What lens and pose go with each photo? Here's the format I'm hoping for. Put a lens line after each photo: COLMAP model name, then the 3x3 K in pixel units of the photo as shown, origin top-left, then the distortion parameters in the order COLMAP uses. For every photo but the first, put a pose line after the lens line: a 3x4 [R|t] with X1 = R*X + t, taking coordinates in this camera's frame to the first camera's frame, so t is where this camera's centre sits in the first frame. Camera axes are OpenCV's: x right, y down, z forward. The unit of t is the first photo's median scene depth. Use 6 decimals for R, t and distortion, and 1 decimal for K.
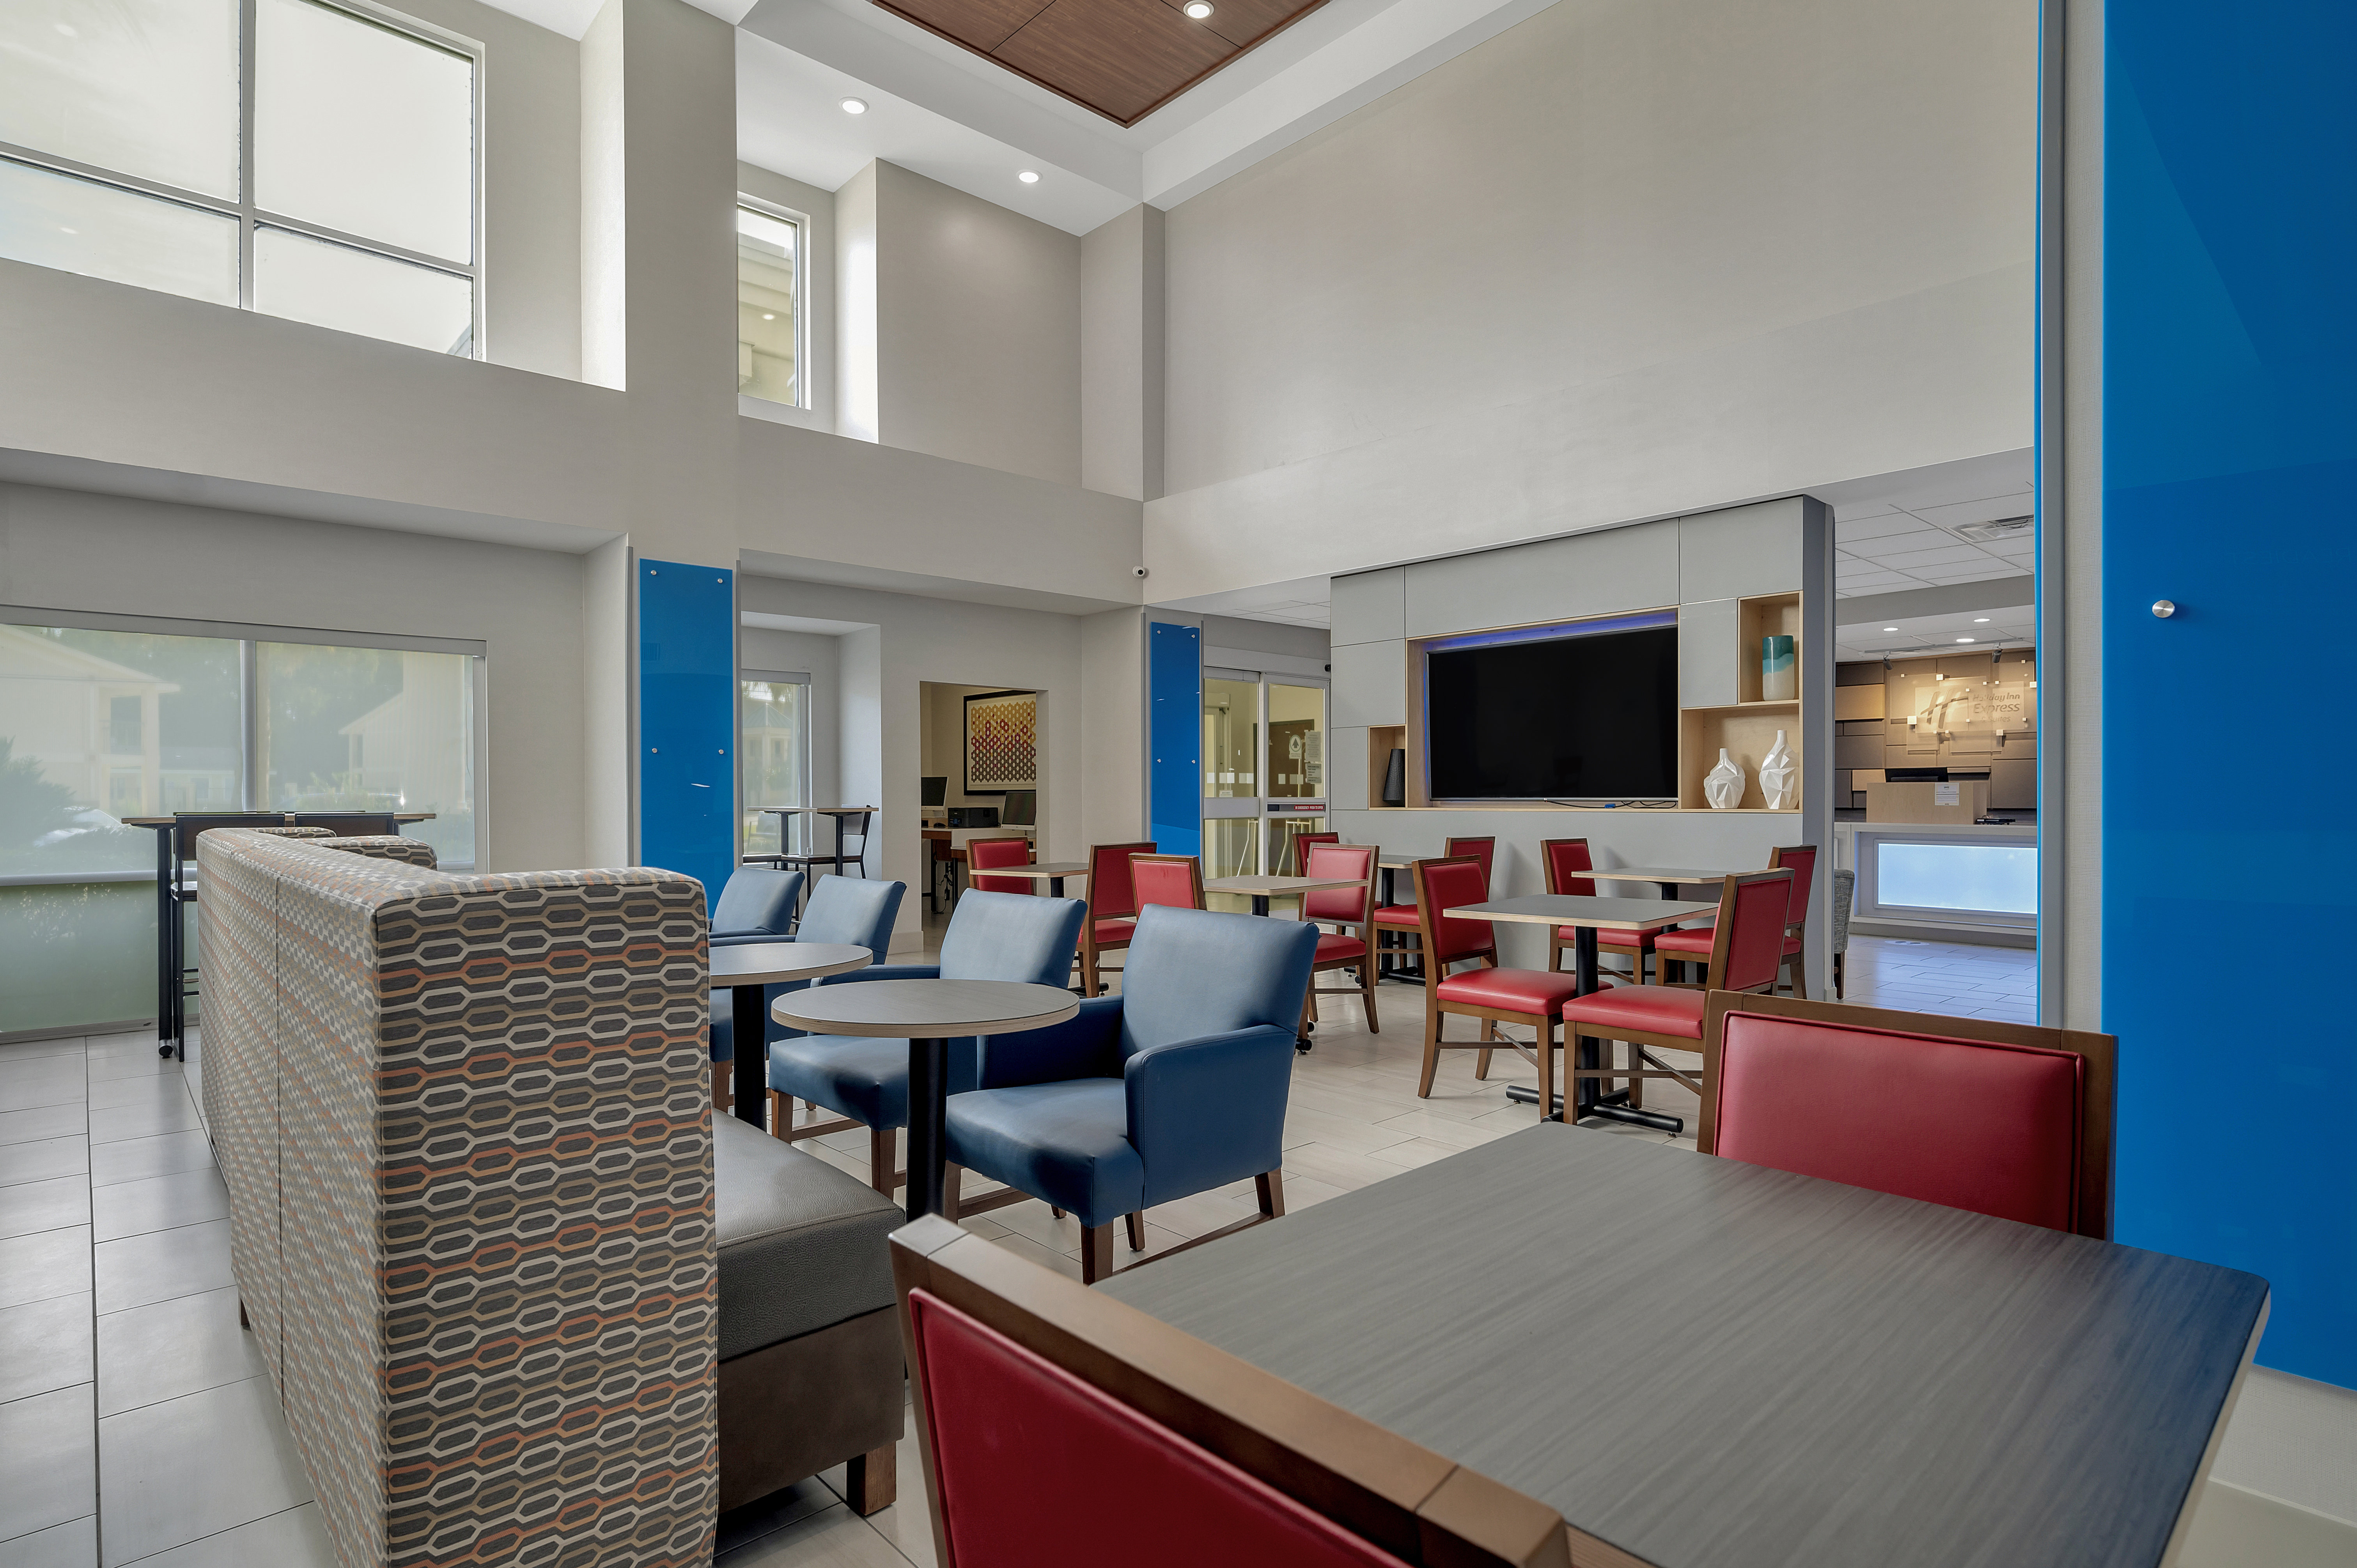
lens RADIAL K [[1204.7, 0, 1178.5], [0, 1204.7, 784.0], [0, 0, 1]] dist [-0.001390, -0.000252]
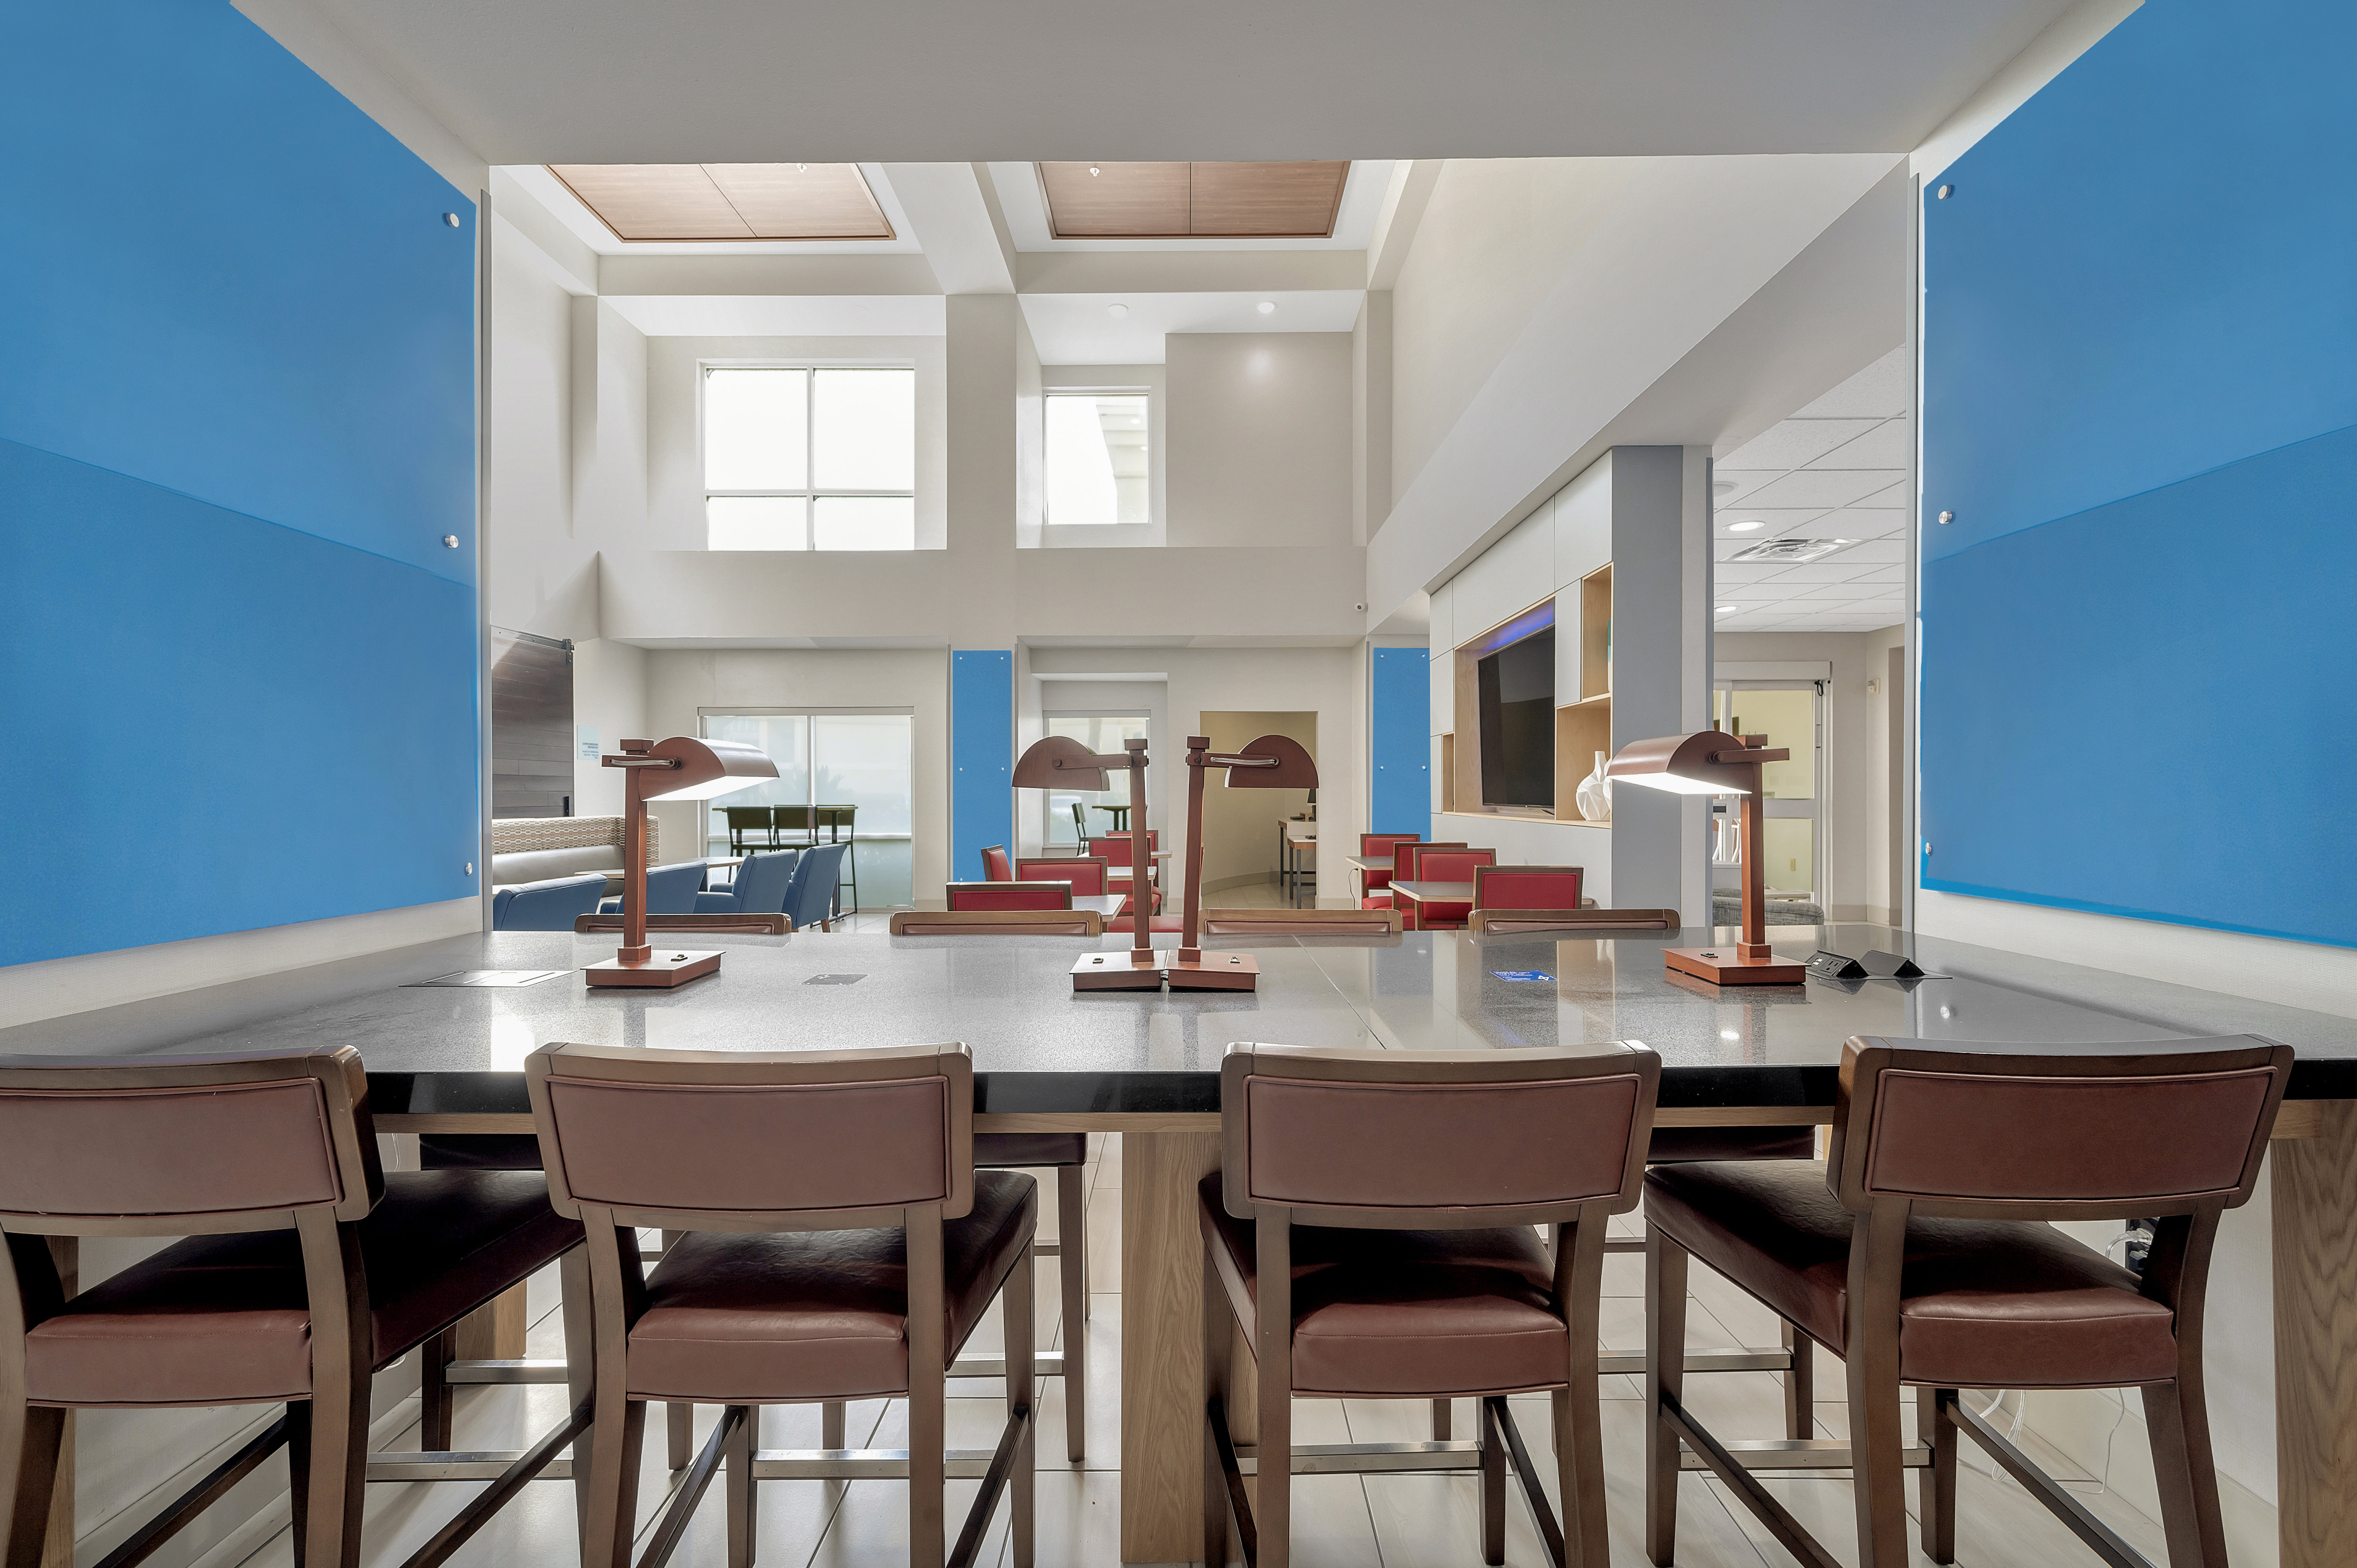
lens RADIAL K [[956.7, 0, 1178.5], [0, 956.7, 784.0], [0, 0, 1]] dist [0.000260, 0.000015]
pose [[0.728281, -0.002307, -0.685275, 0.480628], [0.003330, 0.999994, 0.000172, -0.005270], [0.685271, -0.002407, 0.728284, 0.201067]]
